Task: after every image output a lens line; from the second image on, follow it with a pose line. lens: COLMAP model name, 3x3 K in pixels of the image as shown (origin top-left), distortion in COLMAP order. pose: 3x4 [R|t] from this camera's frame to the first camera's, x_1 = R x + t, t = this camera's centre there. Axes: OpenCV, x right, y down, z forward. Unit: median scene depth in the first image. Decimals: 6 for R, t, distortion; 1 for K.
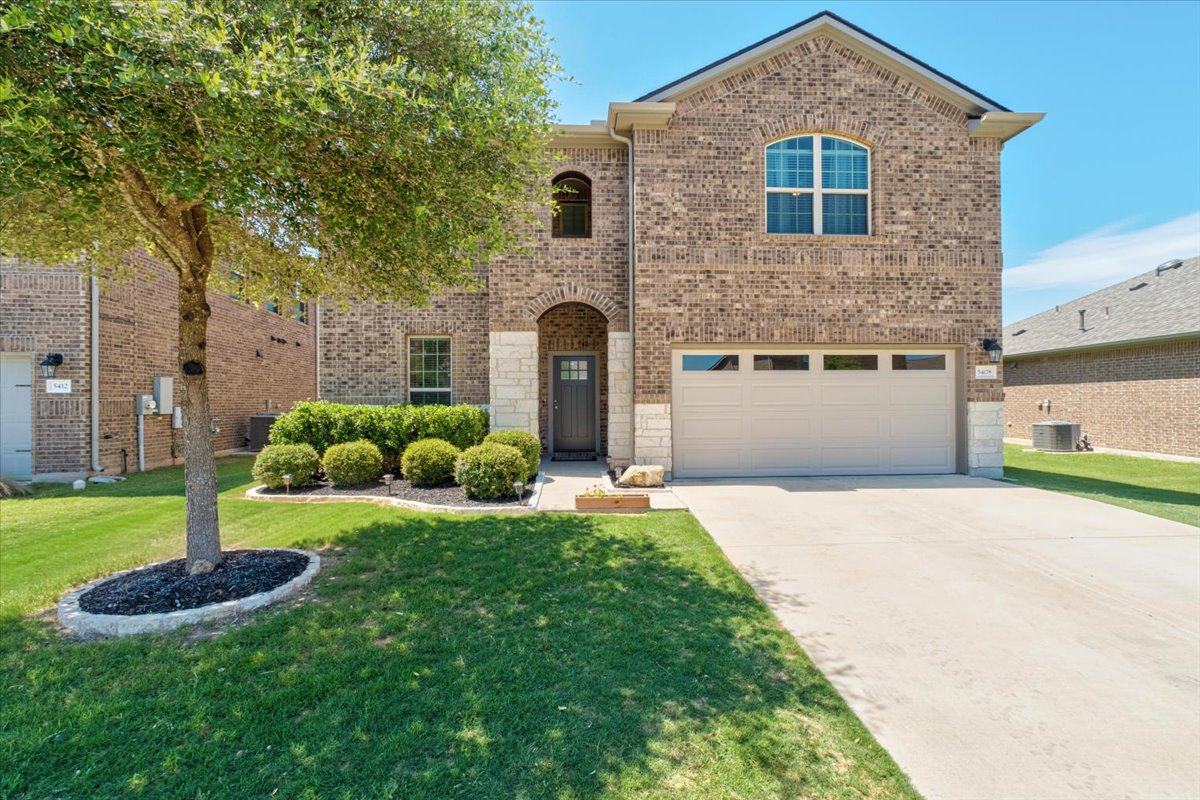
lens RADIAL K [[501.8, 0, 598.6], [0, 501.8, 388.5], [0, 0, 1]] dist [-0.017682, 0.000237]
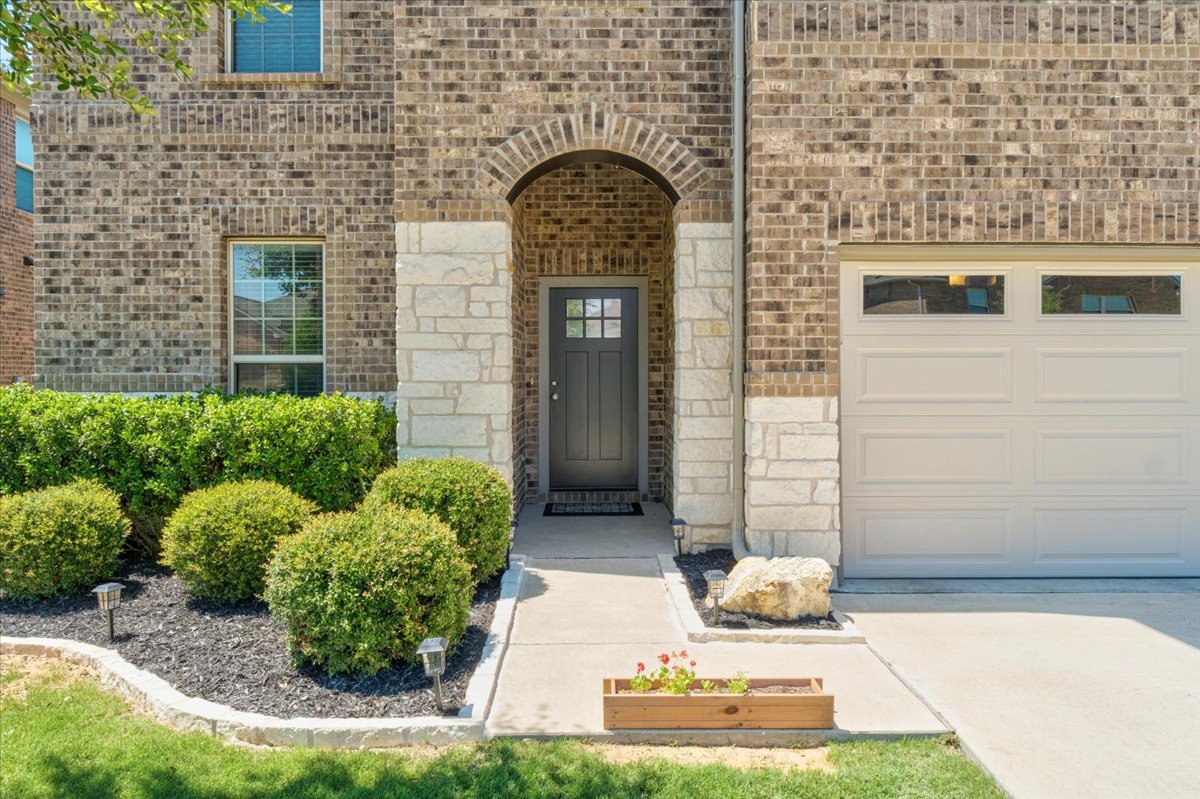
lens RADIAL K [[761.8, 0, 599.6], [0, 761.8, 369.1], [0, 0, 1]] dist [-0.003096, -0.003630]
pose [[0.999382, 0.003516, -0.034965, -0.024543], [-0.002909, 0.999845, 0.017385, -0.001442], [0.035020, -0.017273, 0.999237, 0.380669]]
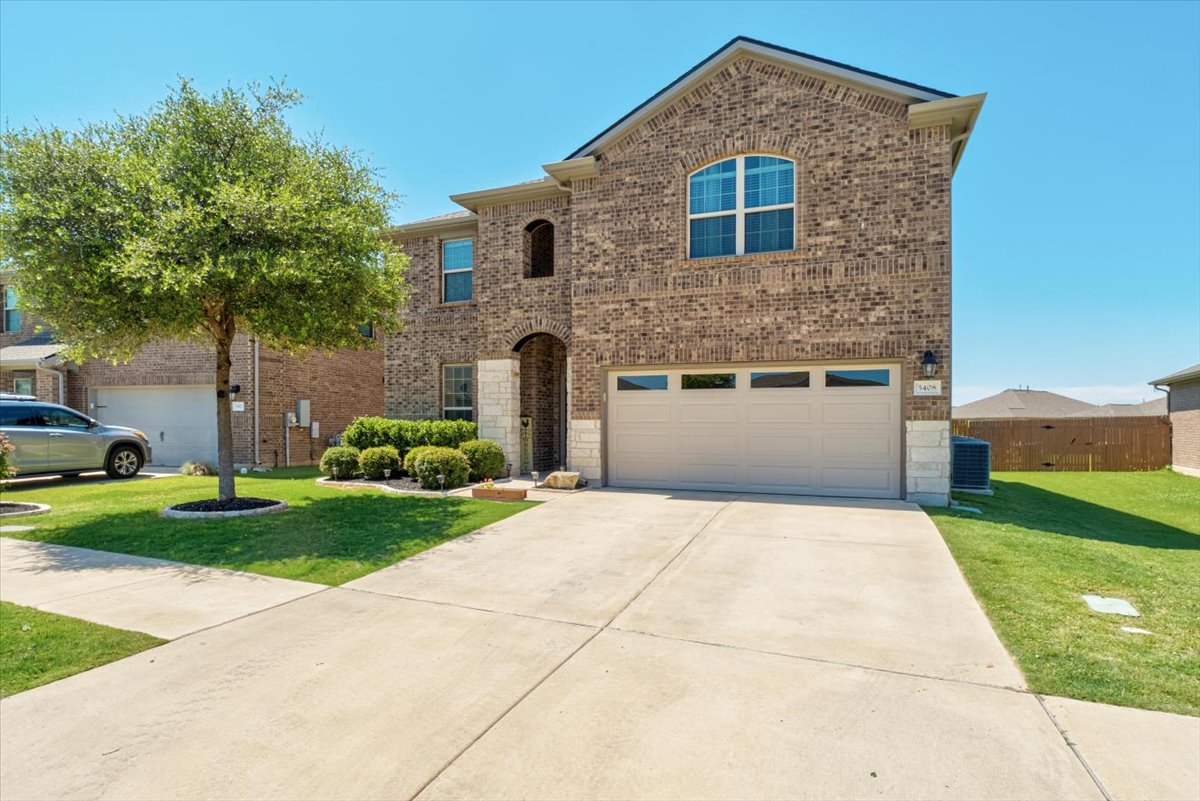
lens RADIAL K [[610.9, 0, 599.0], [0, 610.9, 419.0], [0, 0, 1]] dist [-0.028891, -0.000260]
pose [[0.915272, 0.005758, -0.402795, 0.679577], [-0.000684, 0.999919, 0.012740, 0.010575], [0.402835, -0.011385, 0.915202, -0.254713]]
